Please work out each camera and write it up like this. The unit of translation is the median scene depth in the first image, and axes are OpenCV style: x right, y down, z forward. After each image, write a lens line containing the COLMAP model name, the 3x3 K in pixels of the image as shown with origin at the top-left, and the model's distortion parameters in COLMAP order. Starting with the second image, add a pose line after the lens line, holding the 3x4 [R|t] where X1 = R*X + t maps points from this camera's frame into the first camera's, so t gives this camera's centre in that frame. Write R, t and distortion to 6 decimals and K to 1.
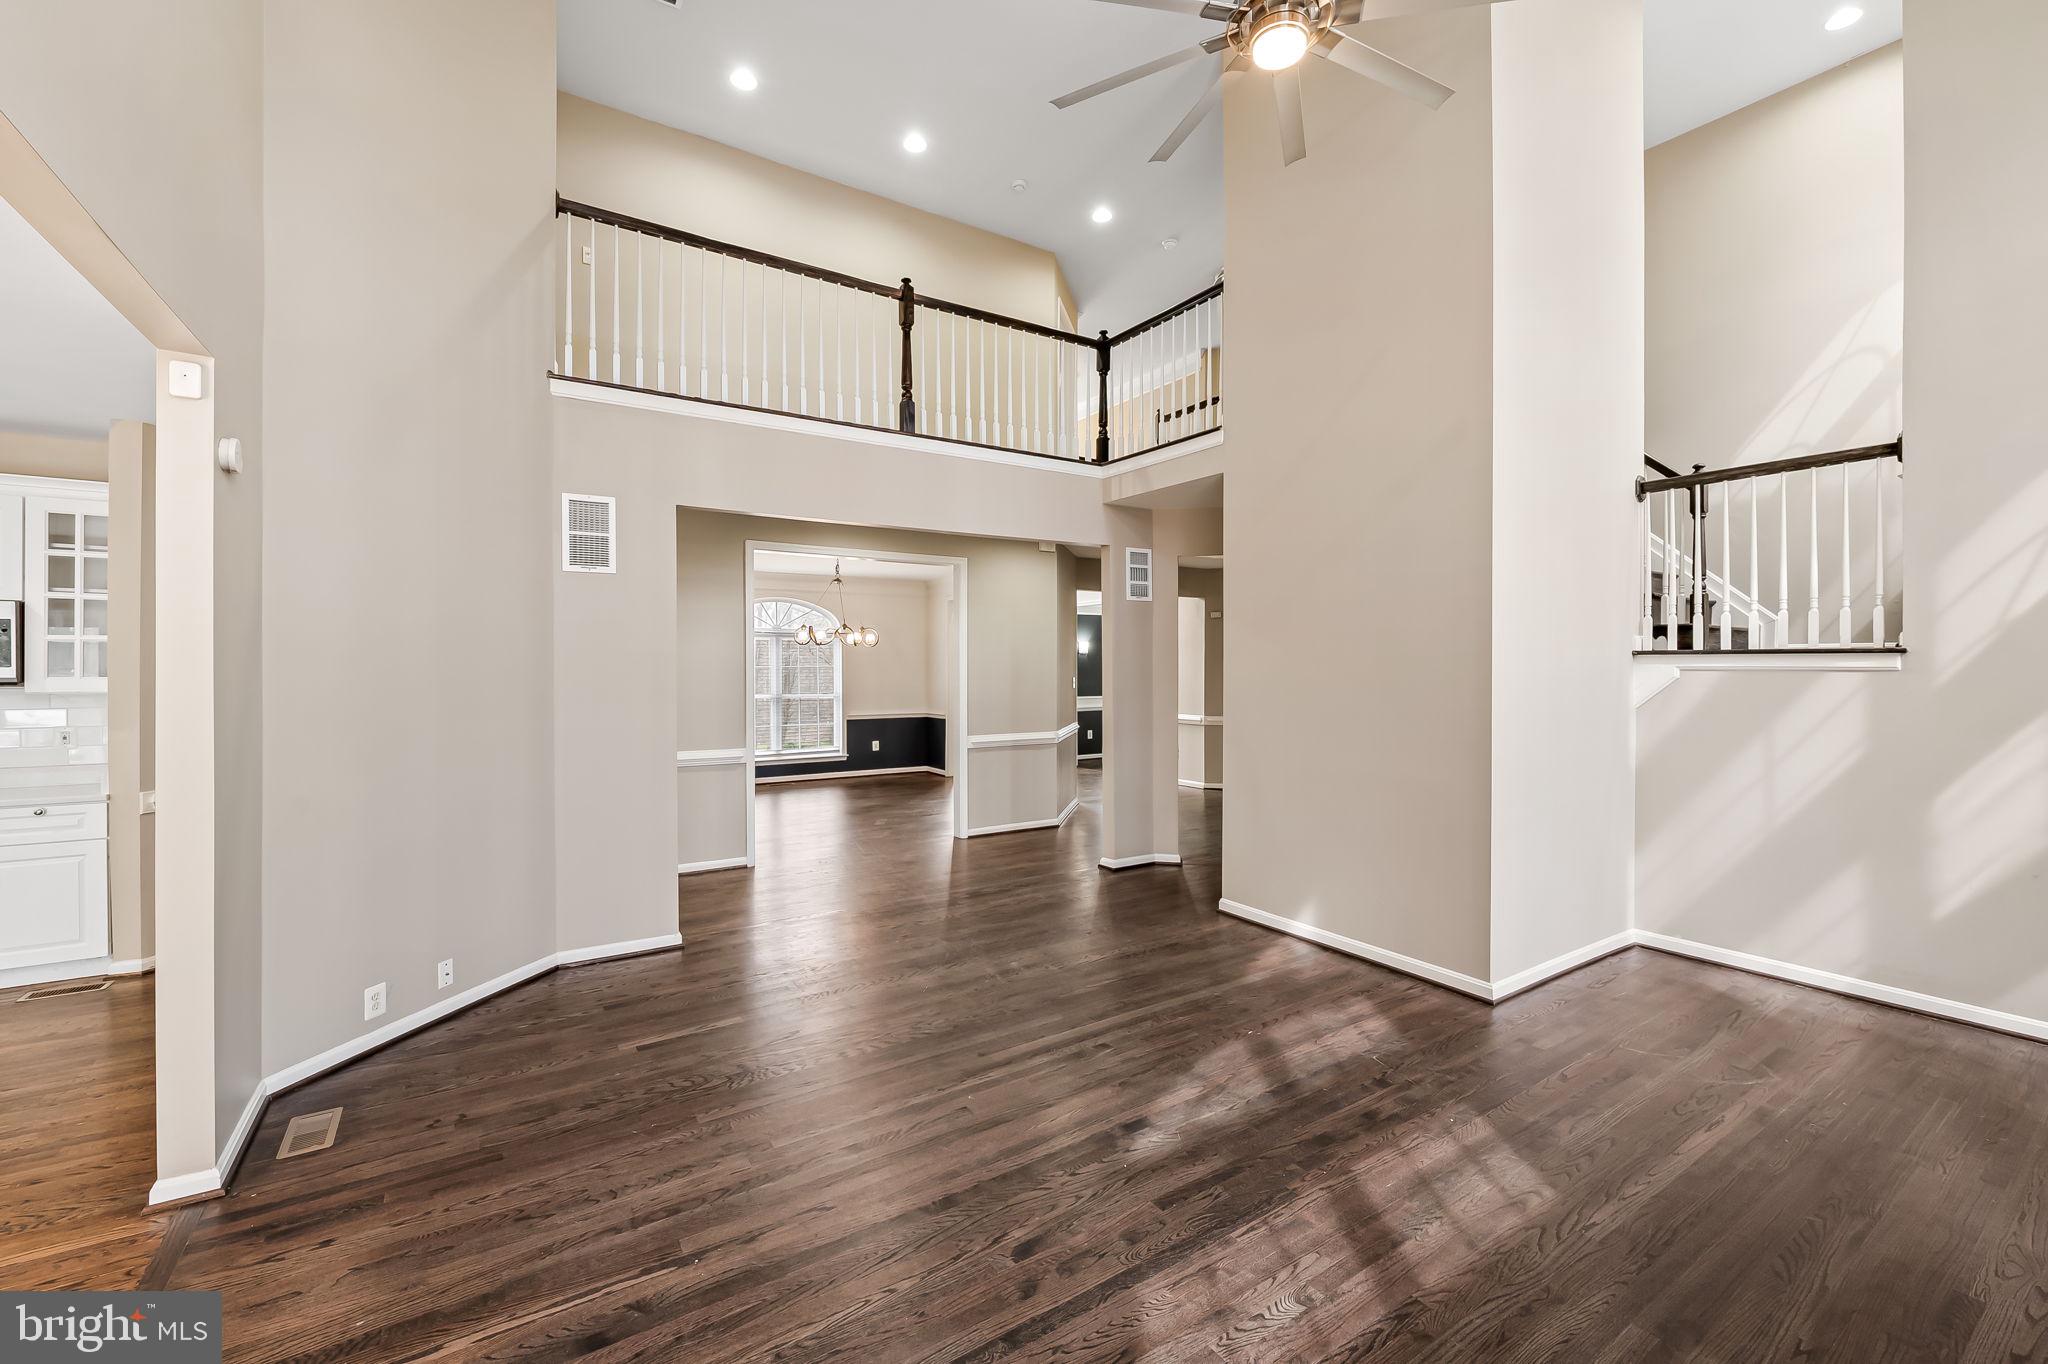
lens RADIAL K [[825.8, 0, 1020.1], [0, 825.8, 670.2], [0, 0, 1]] dist [-0.011731, -0.000302]
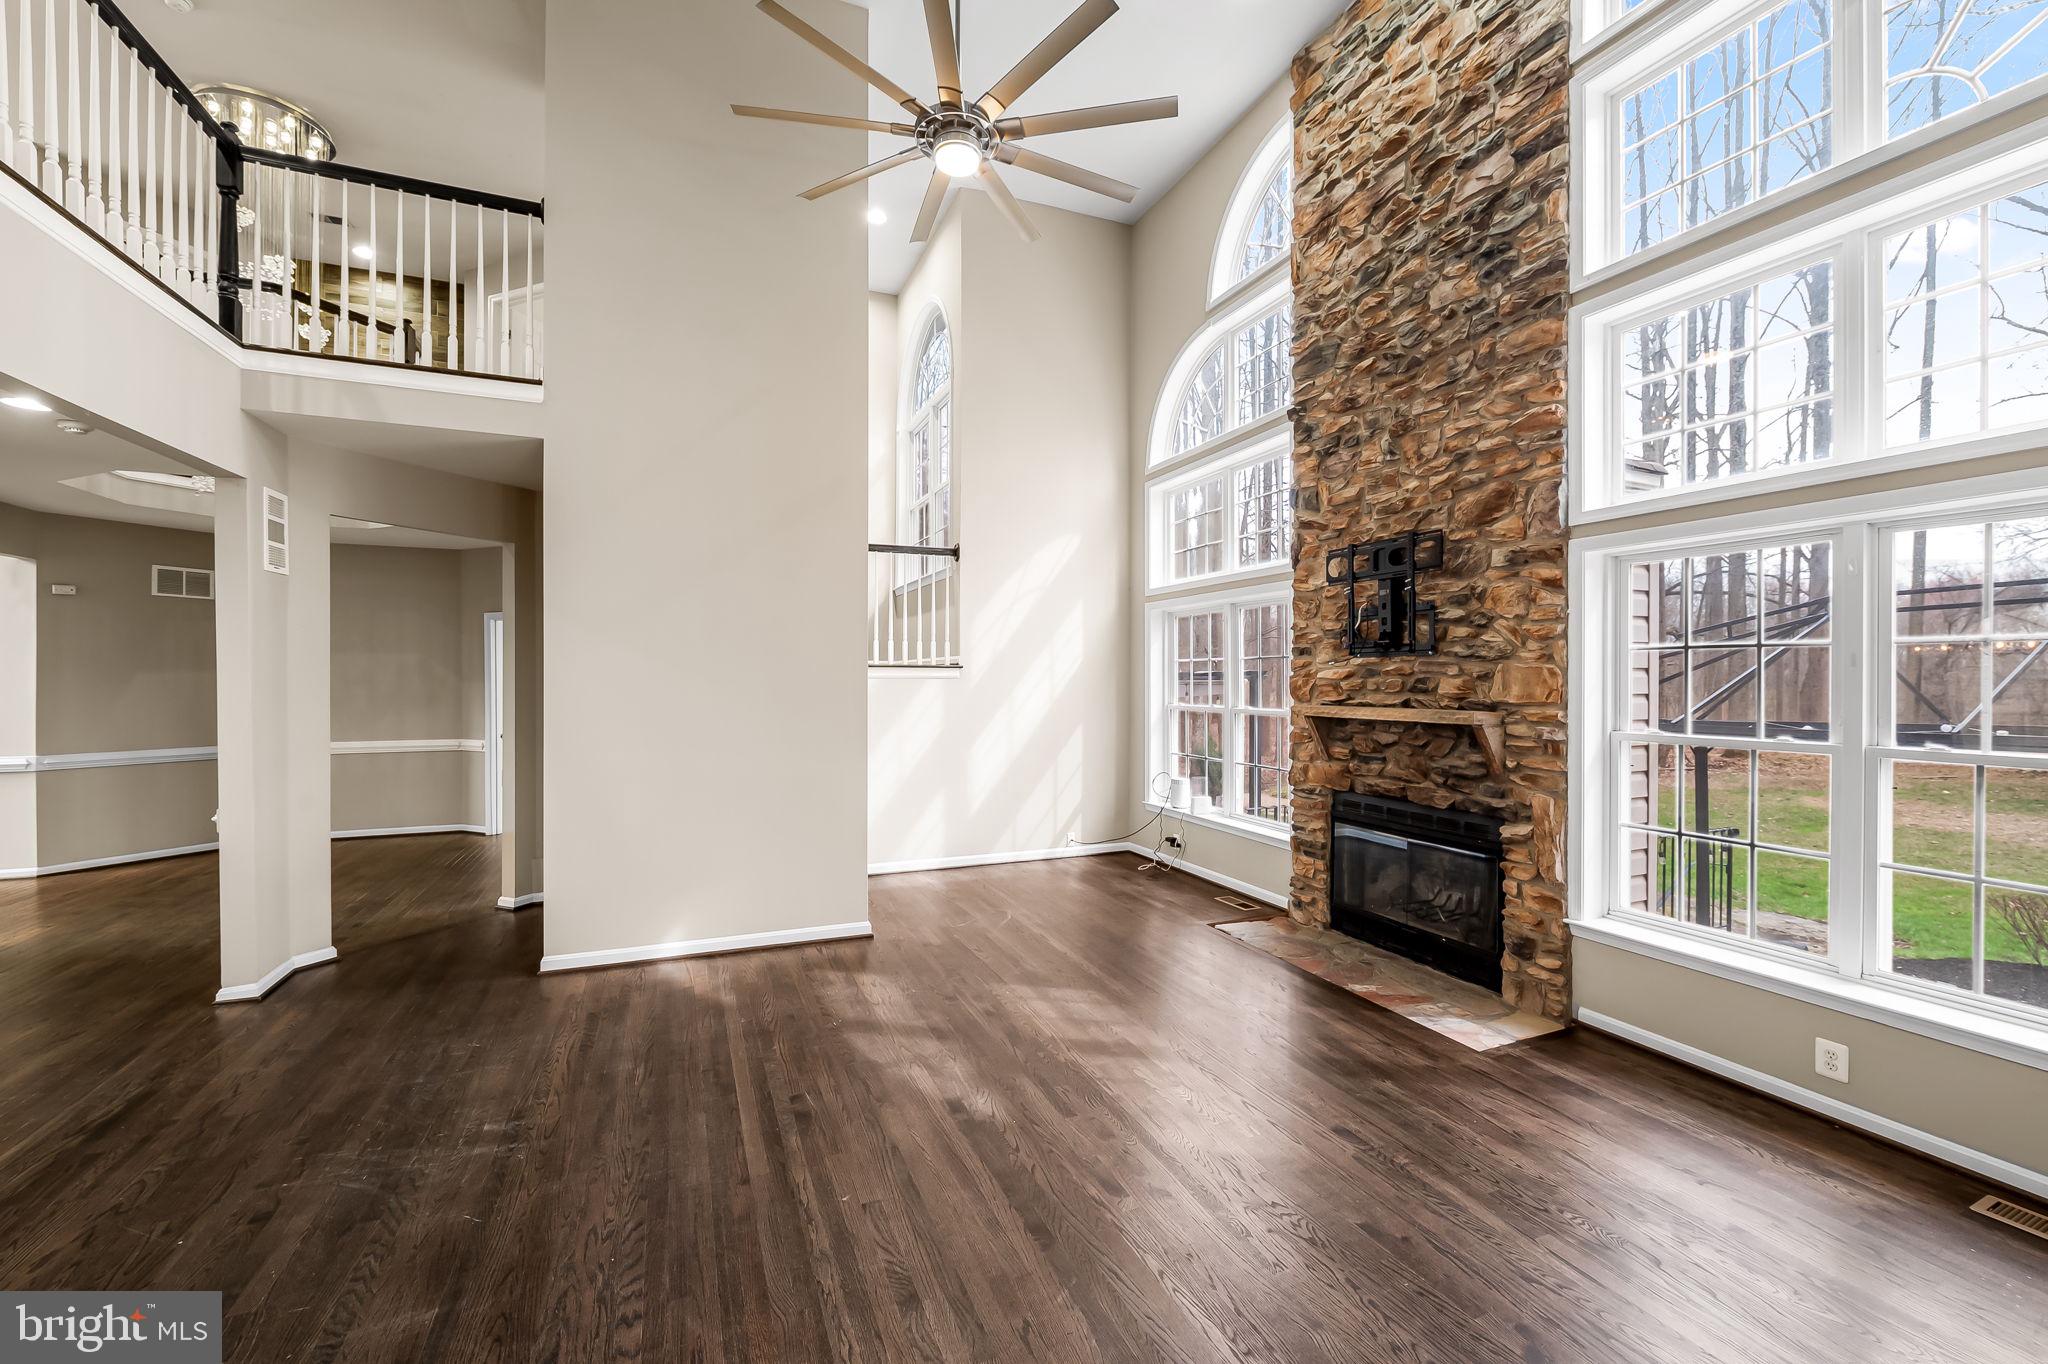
lens RADIAL K [[825.8, 0, 1023.1], [0, 825.8, 681.6], [0, 0, 1]] dist [-0.011731, -0.000302]
pose [[0.180276, -0.007184, 0.983590, -0.710350], [0.001952, 0.999974, 0.006946, -0.004310], [-0.983614, 0.000668, 0.180285, 0.575656]]
